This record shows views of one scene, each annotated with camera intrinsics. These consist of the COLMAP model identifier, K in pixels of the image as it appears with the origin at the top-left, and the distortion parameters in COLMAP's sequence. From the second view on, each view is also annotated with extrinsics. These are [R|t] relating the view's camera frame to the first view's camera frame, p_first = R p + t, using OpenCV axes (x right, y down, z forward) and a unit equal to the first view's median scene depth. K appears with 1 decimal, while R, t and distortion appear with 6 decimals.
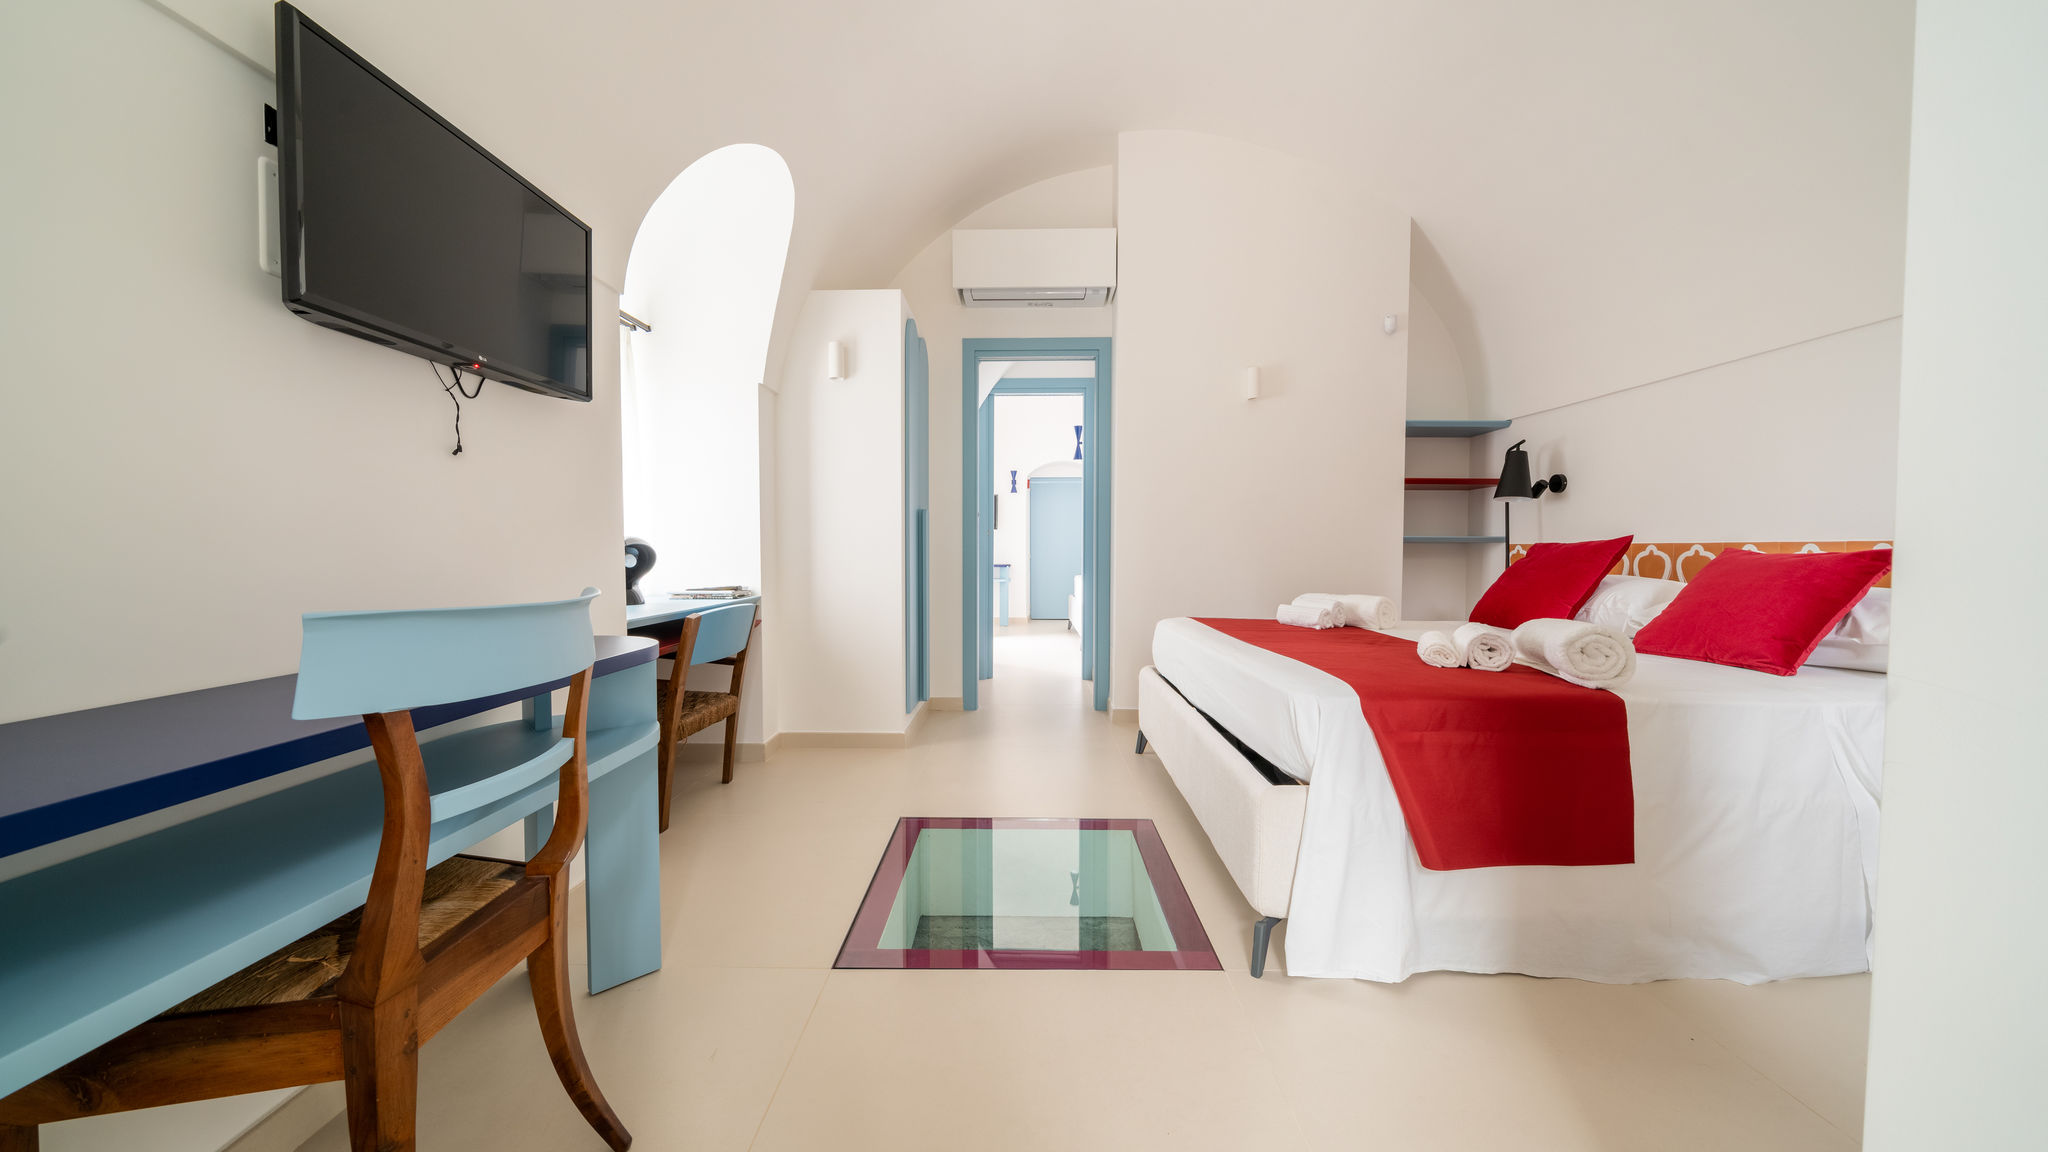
lens RADIAL K [[731.4, 0, 1022.2], [0, 731.4, 573.4], [0, 0, 1]] dist [-0.002659, -0.000177]
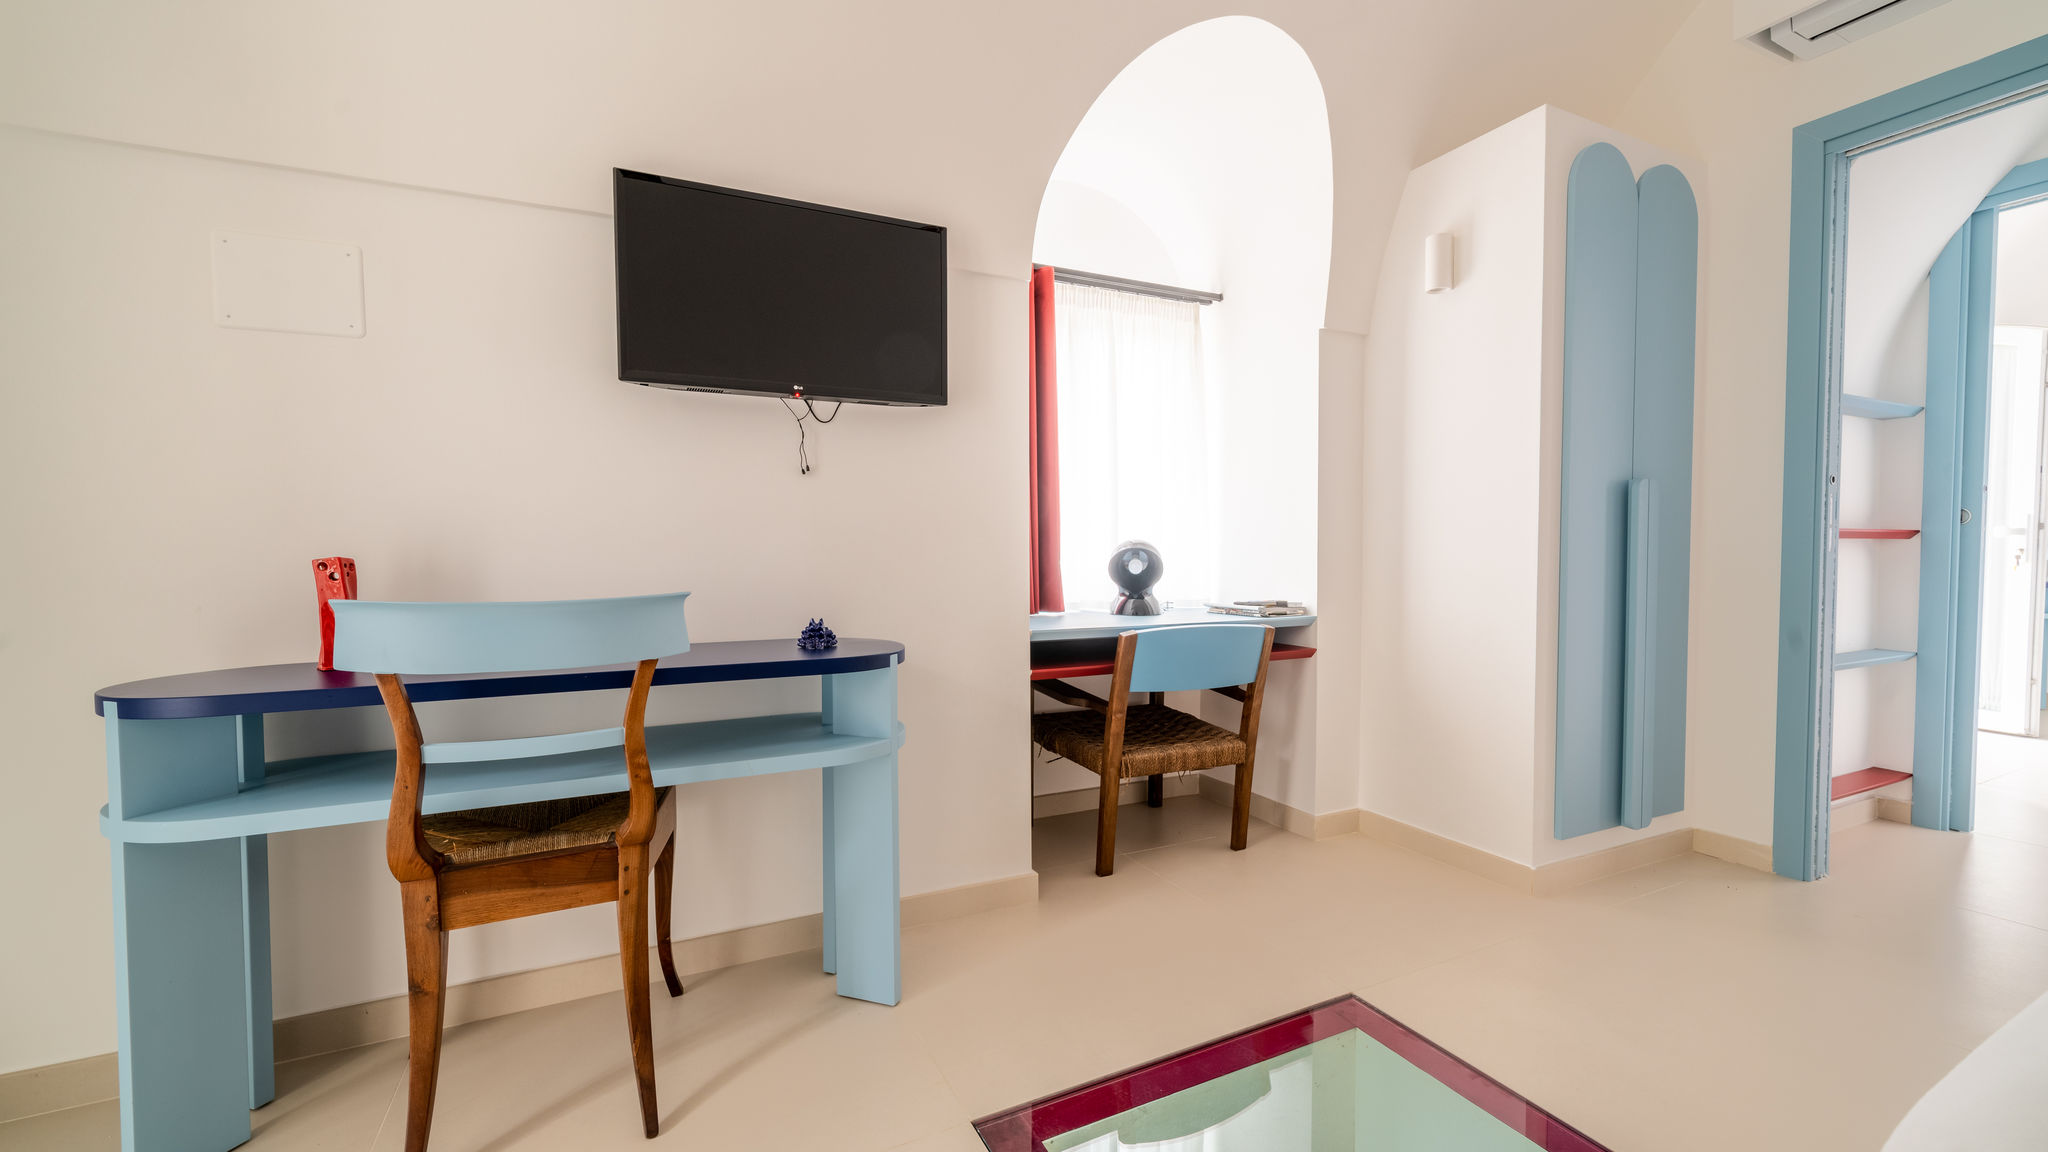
lens RADIAL K [[836.0, 0, 1019.3], [0, 836.0, 575.2], [0, 0, 1]] dist [-0.000549, 0.000295]
pose [[0.420313, 0.021894, -0.907115, 0.299857], [-0.026702, 0.999574, 0.011753, -0.013477], [0.906986, 0.019282, 0.420718, 0.393319]]
